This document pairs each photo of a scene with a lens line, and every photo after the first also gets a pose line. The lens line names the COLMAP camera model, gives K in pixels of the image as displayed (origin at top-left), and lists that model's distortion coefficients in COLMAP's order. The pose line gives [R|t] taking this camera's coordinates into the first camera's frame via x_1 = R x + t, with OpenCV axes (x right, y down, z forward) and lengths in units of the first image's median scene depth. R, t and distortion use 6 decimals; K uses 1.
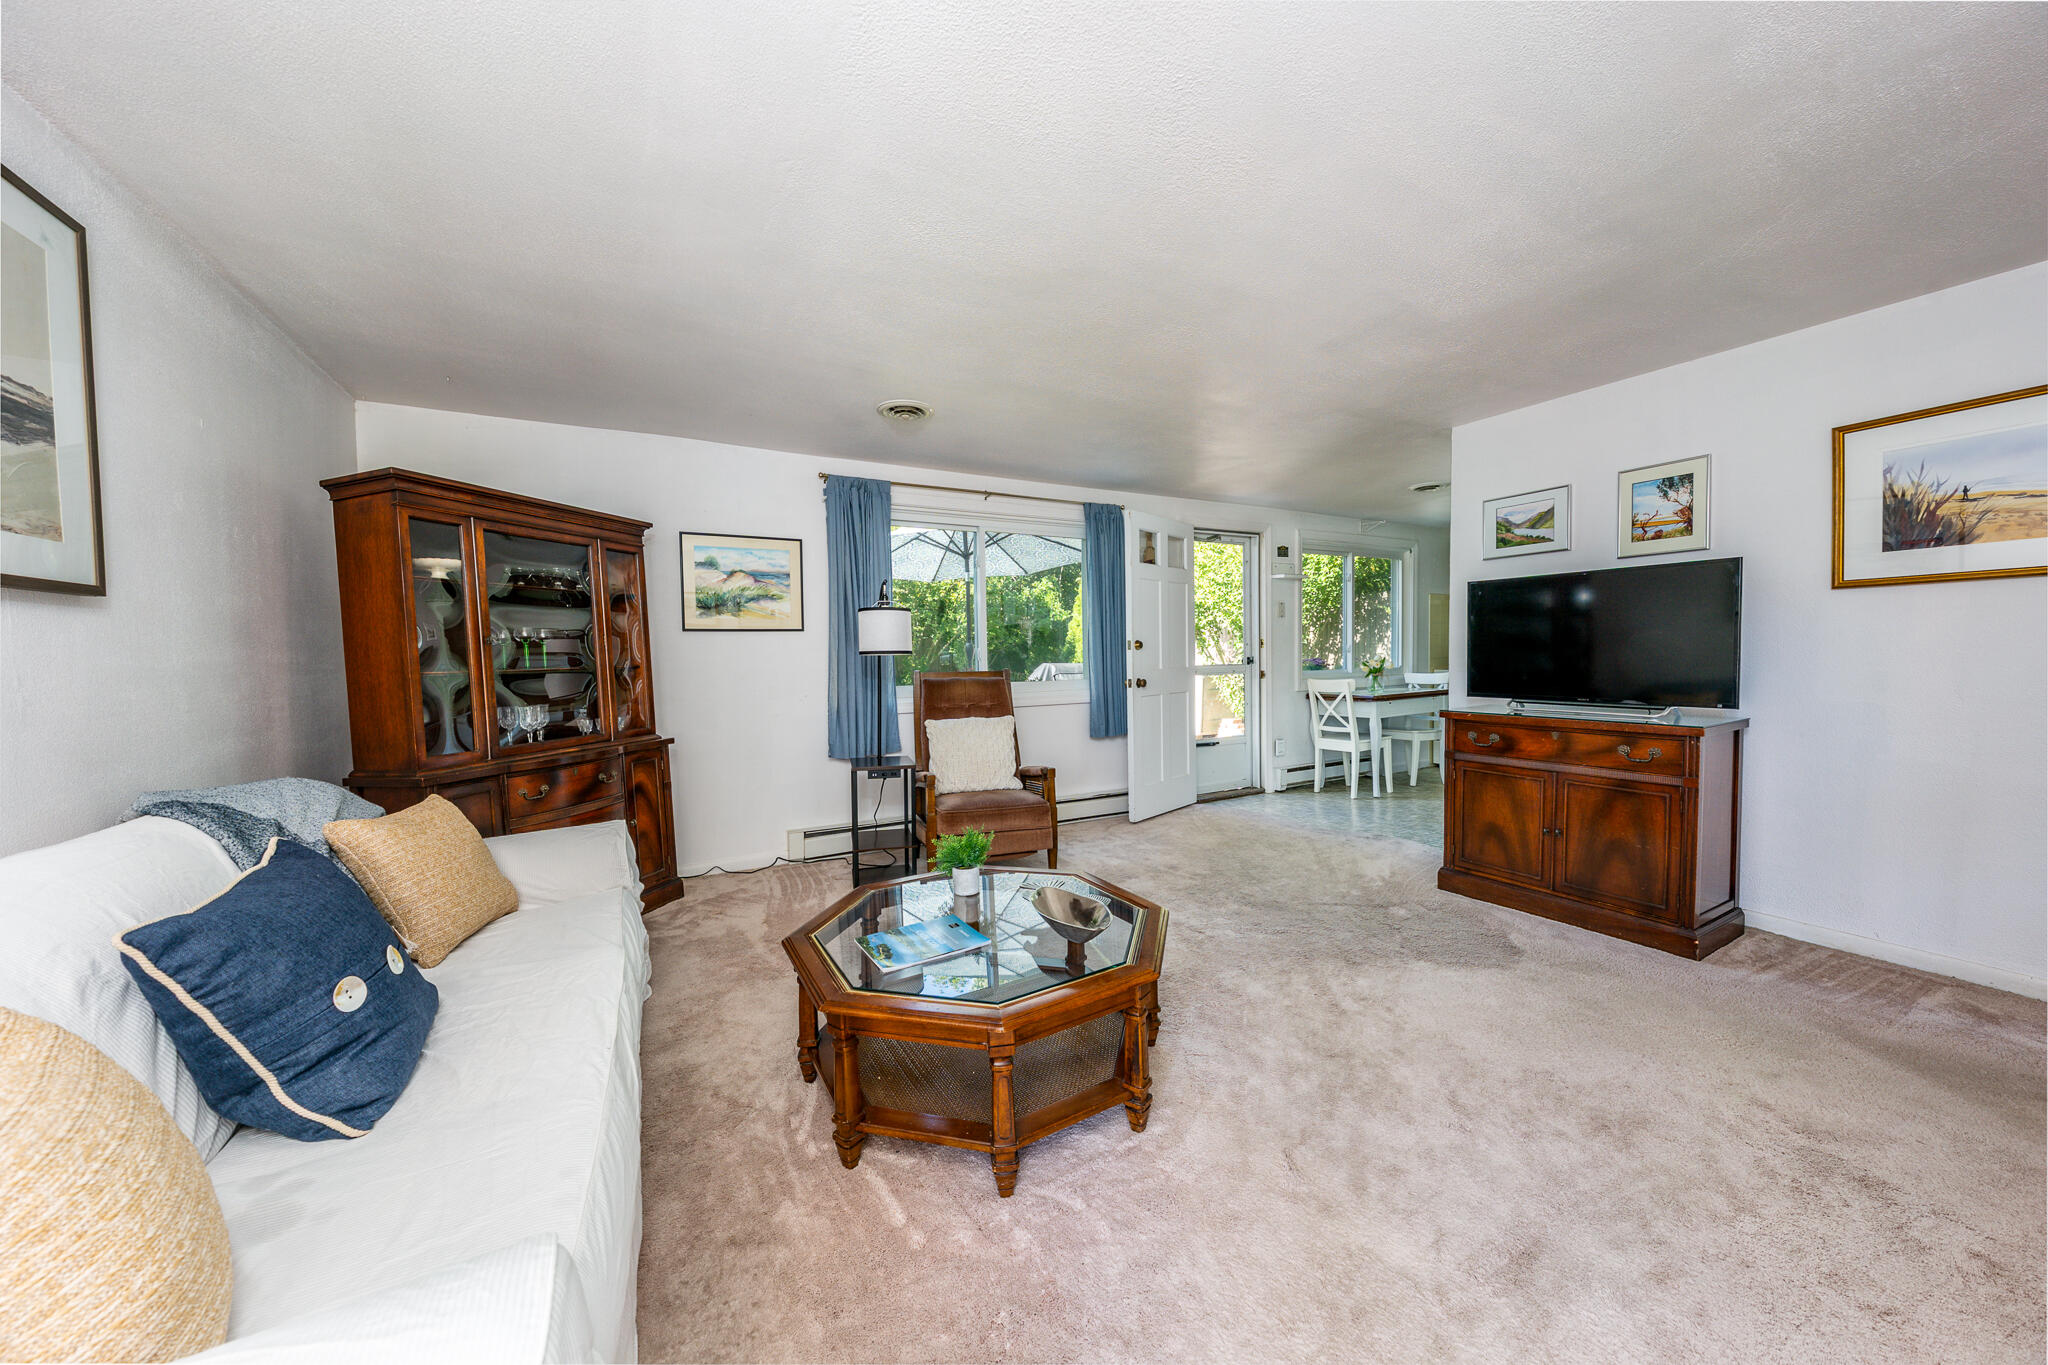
lens RADIAL K [[696.3, 0, 1024.0], [0, 696.3, 682.5], [0, 0, 1]] dist [-0.010729, 0.000138]
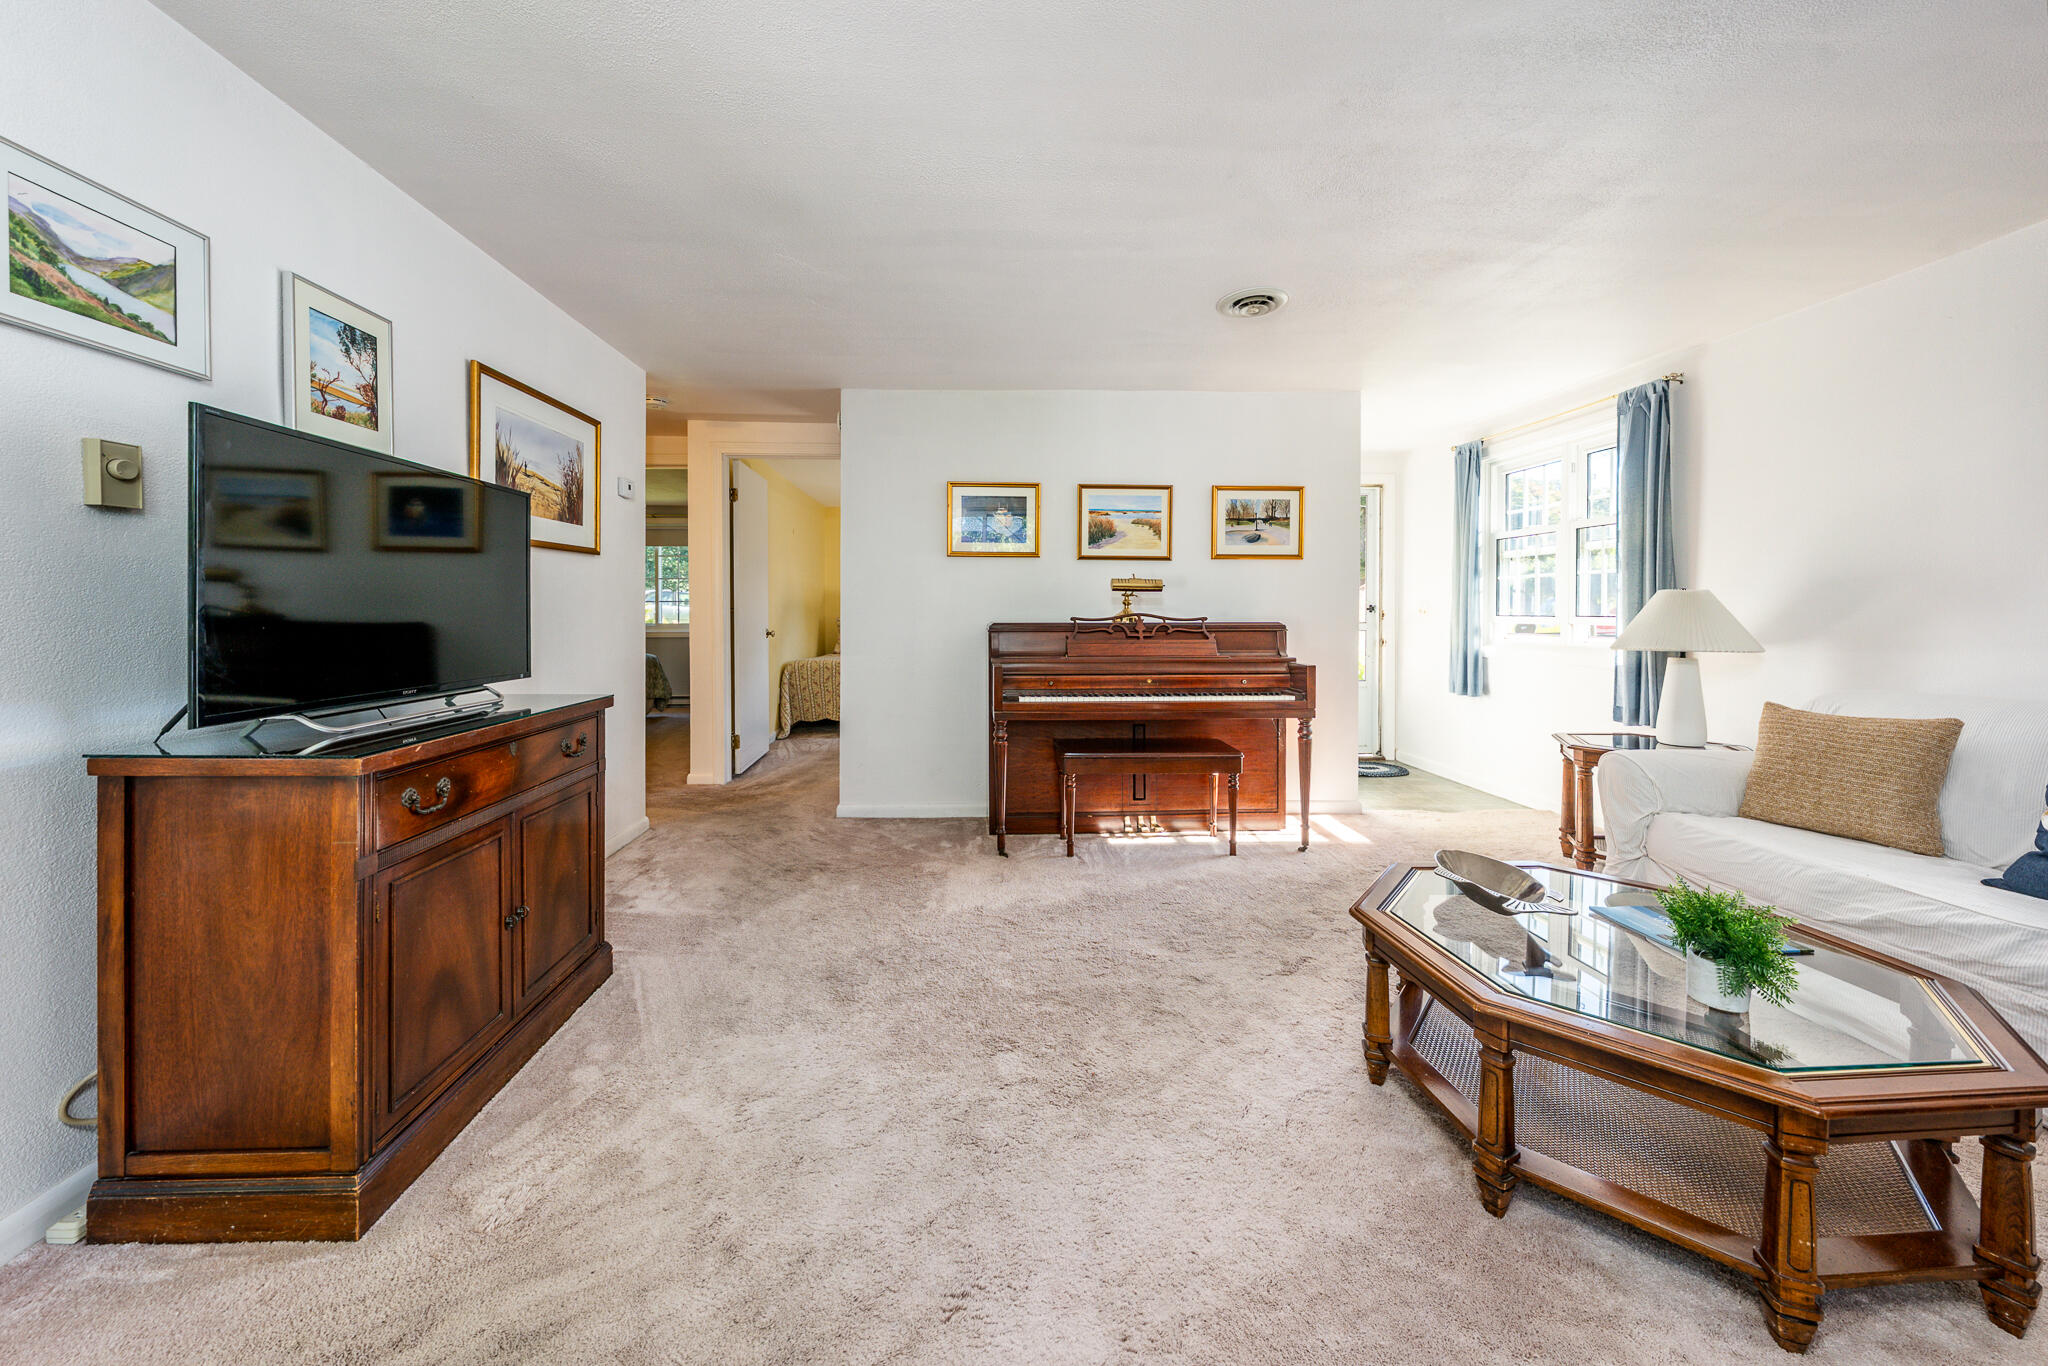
lens RADIAL K [[715.0, 0, 1014.2], [0, 715.0, 616.1], [0, 0, 1]] dist [-0.000972, 0.000019]
pose [[-0.902332, 0.012573, 0.430858, 0.122838], [0.032162, 0.998752, 0.038211, -0.042173], [-0.429840, 0.048336, -0.901611, 1.295975]]
